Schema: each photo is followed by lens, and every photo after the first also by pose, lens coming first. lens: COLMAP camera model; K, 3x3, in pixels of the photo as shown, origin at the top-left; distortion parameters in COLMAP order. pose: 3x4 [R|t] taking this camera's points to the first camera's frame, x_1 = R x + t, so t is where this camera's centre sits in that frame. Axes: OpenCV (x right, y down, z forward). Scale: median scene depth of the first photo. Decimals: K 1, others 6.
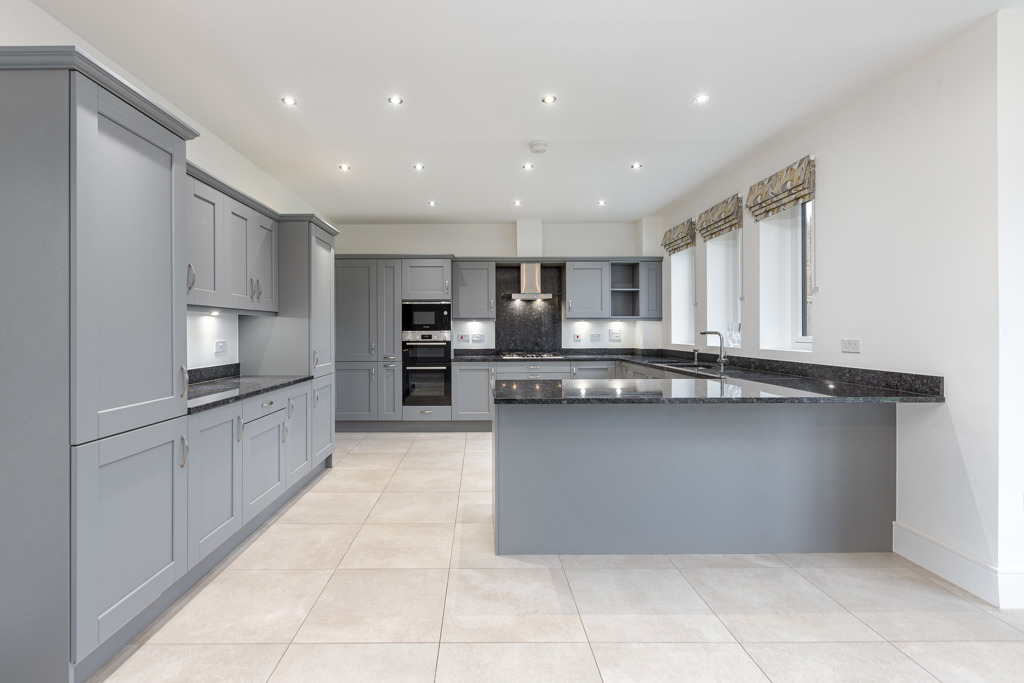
lens RADIAL K [[457.7, 0, 512.0], [0, 457.7, 341.5], [0, 0, 1]] dist [-0.000080, -0.000179]
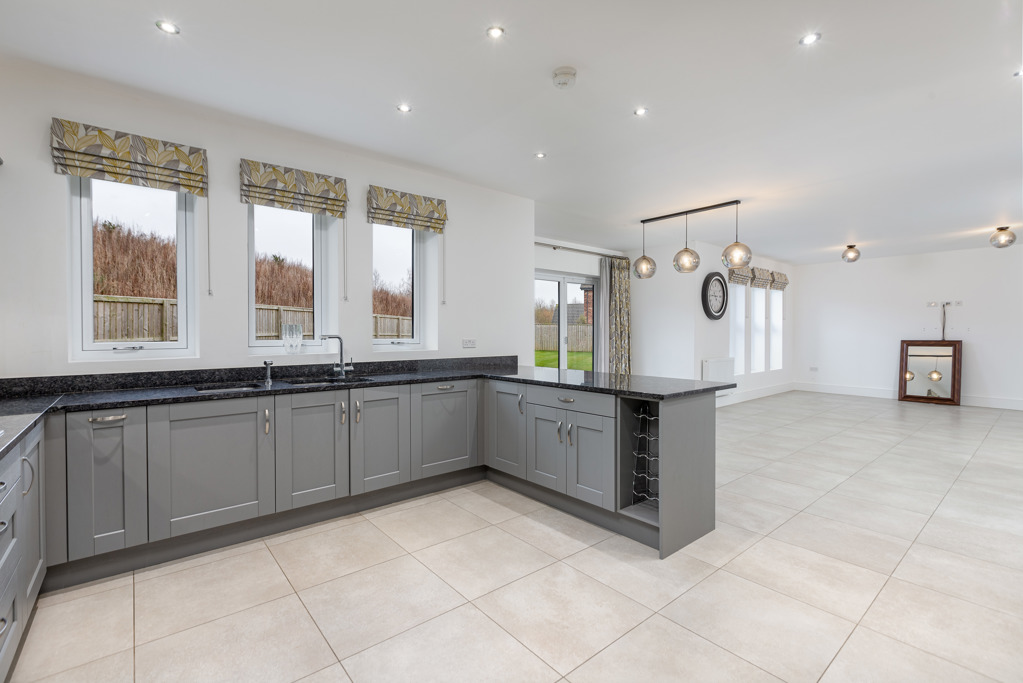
lens RADIAL K [[457.3, 0, 511.5], [0, 457.3, 341.5], [0, 0, 1]] dist [-0.000080, -0.000179]
pose [[-0.585543, -0.002943, 0.810636, -0.621326], [0.028161, 0.999316, 0.023970, -0.032094], [-0.810152, 0.036864, -0.585059, 1.951385]]
